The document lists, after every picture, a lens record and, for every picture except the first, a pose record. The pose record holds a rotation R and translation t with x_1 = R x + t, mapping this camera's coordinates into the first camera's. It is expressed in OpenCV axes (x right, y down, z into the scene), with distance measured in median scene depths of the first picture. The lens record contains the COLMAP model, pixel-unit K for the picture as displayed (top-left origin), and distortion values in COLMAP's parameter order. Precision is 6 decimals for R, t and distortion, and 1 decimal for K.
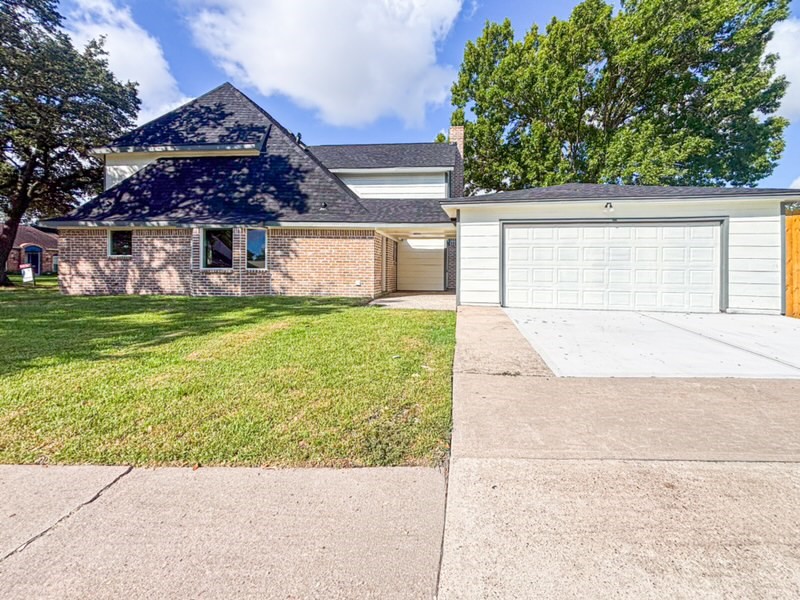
lens RADIAL K [[344.1, 0, 400.5], [0, 344.1, 289.3], [0, 0, 1]] dist [-0.001848, -0.000523]
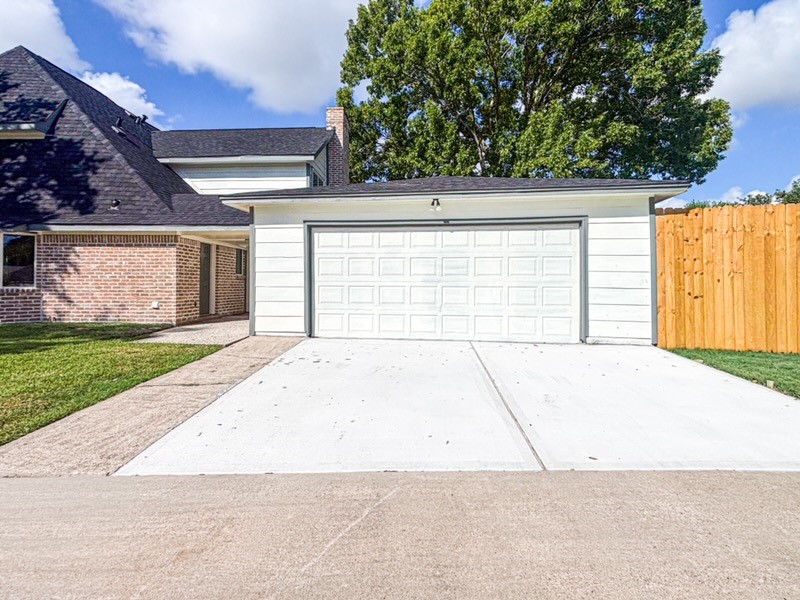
lens RADIAL K [[386.7, 0, 400.0], [0, 386.7, 300.0], [0, 0, 1]] dist [-0.021031, 0.011705]
pose [[0.999178, -0.009333, 0.039444, 0.369384], [0.009398, 0.999955, -0.001483, -0.021916], [-0.039429, 0.001853, 0.999221, 0.119231]]
